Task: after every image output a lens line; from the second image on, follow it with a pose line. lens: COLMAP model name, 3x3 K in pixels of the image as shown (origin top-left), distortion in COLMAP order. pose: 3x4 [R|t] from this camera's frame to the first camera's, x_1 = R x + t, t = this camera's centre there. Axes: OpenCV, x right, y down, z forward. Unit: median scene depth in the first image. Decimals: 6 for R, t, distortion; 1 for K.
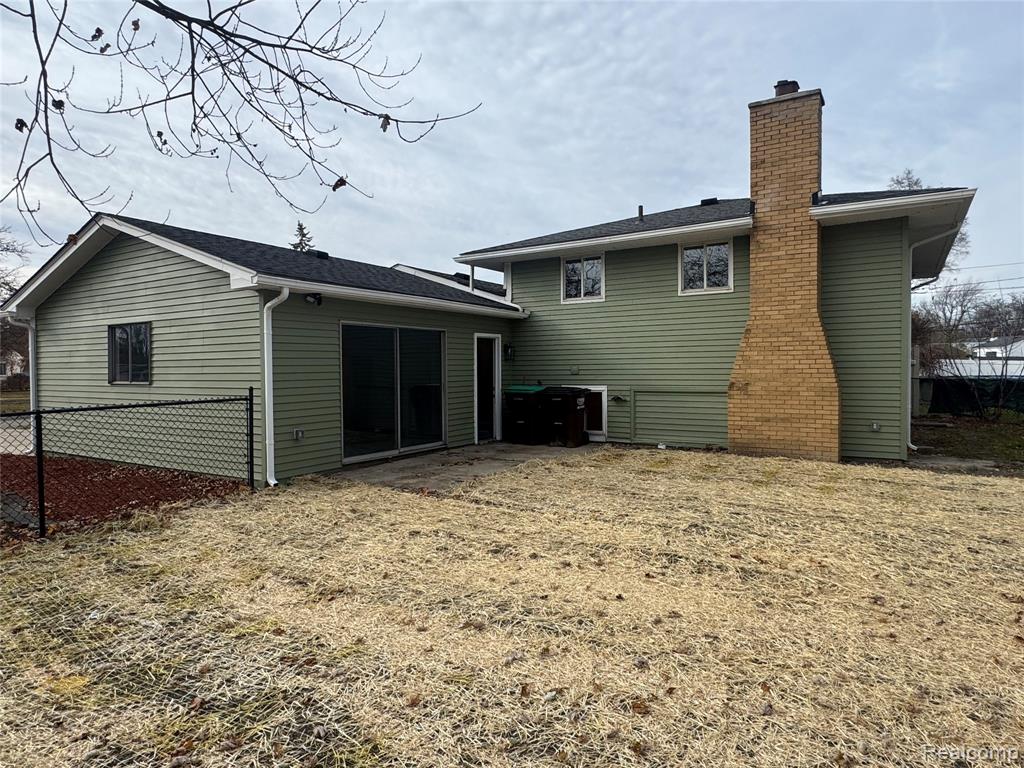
lens RADIAL K [[610.7, 0, 510.1], [0, 610.7, 375.3], [0, 0, 1]] dist [-0.001514, 0.002073]
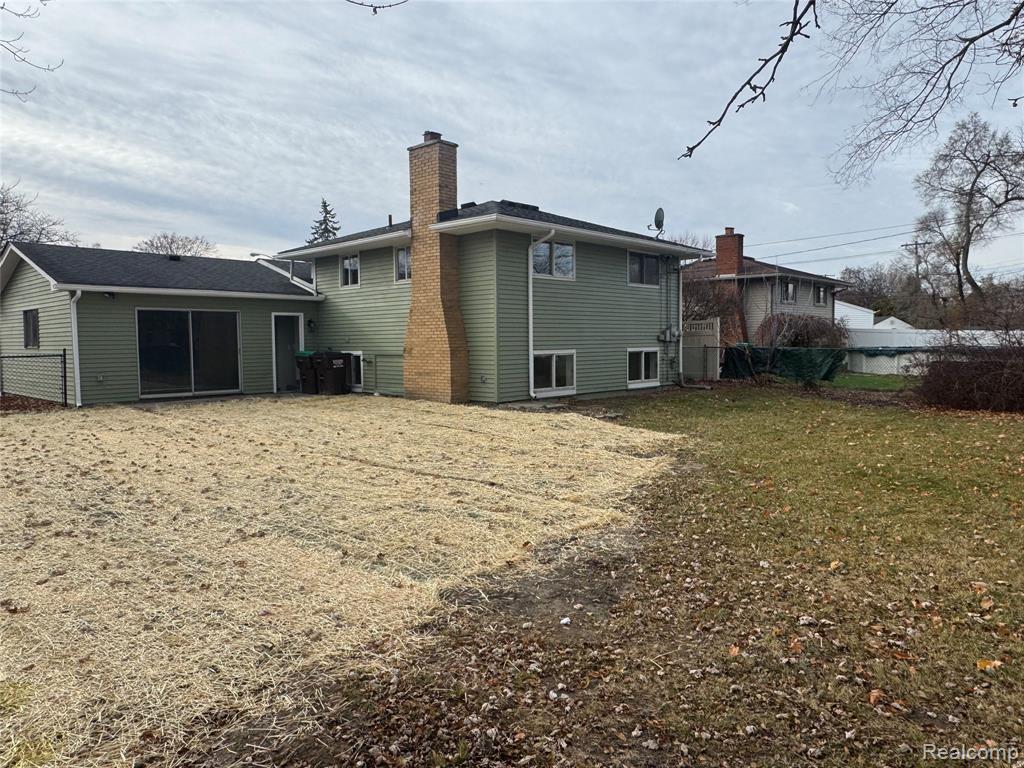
lens RADIAL K [[699.9, 0, 513.9], [0, 699.9, 381.0], [0, 0, 1]] dist [0.019991, -0.003727]
pose [[0.981936, 0.009810, -0.188957, 0.746491], [-0.000944, 0.998897, 0.046954, 0.009774], [0.189209, -0.045927, 0.980862, -0.440284]]
